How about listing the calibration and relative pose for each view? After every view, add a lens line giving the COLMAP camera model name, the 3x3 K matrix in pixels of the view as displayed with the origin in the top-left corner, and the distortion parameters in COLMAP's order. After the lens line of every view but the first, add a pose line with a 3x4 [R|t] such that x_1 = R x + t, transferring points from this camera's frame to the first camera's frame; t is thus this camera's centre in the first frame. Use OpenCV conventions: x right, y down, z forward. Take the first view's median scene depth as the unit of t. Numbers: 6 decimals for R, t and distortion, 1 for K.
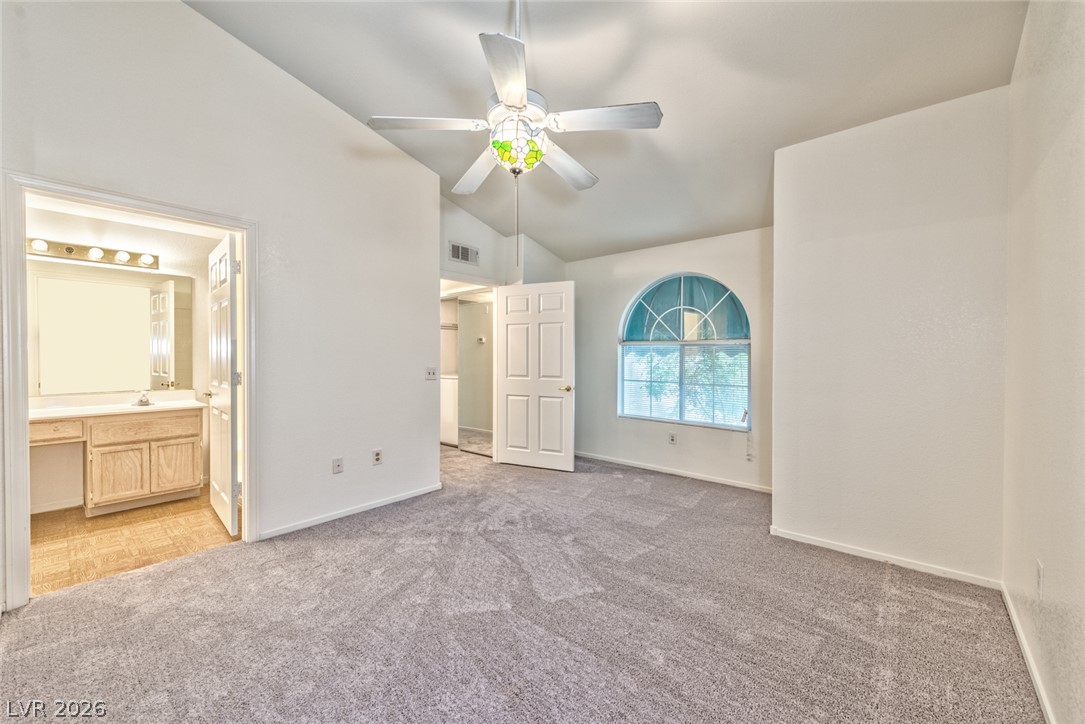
lens RADIAL K [[428.2, 0, 539.2], [0, 428.2, 361.7], [0, 0, 1]] dist [0.001307, -0.000286]
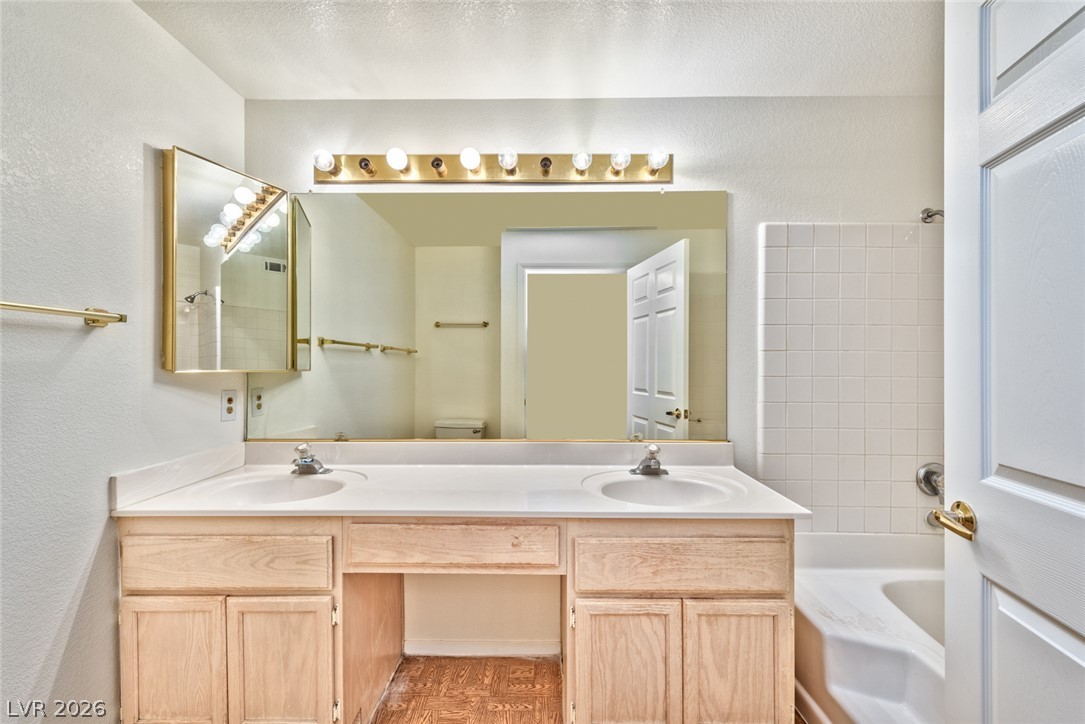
lens RADIAL K [[428.2, 0, 545.2], [0, 428.2, 360.0], [0, 0, 1]] dist [0.001307, -0.000286]
pose [[0.656209, 0.002551, -0.754575, -0.713258], [-0.008349, 0.999958, -0.003880, -0.018719], [0.754533, 0.008846, 0.656203, 0.670121]]
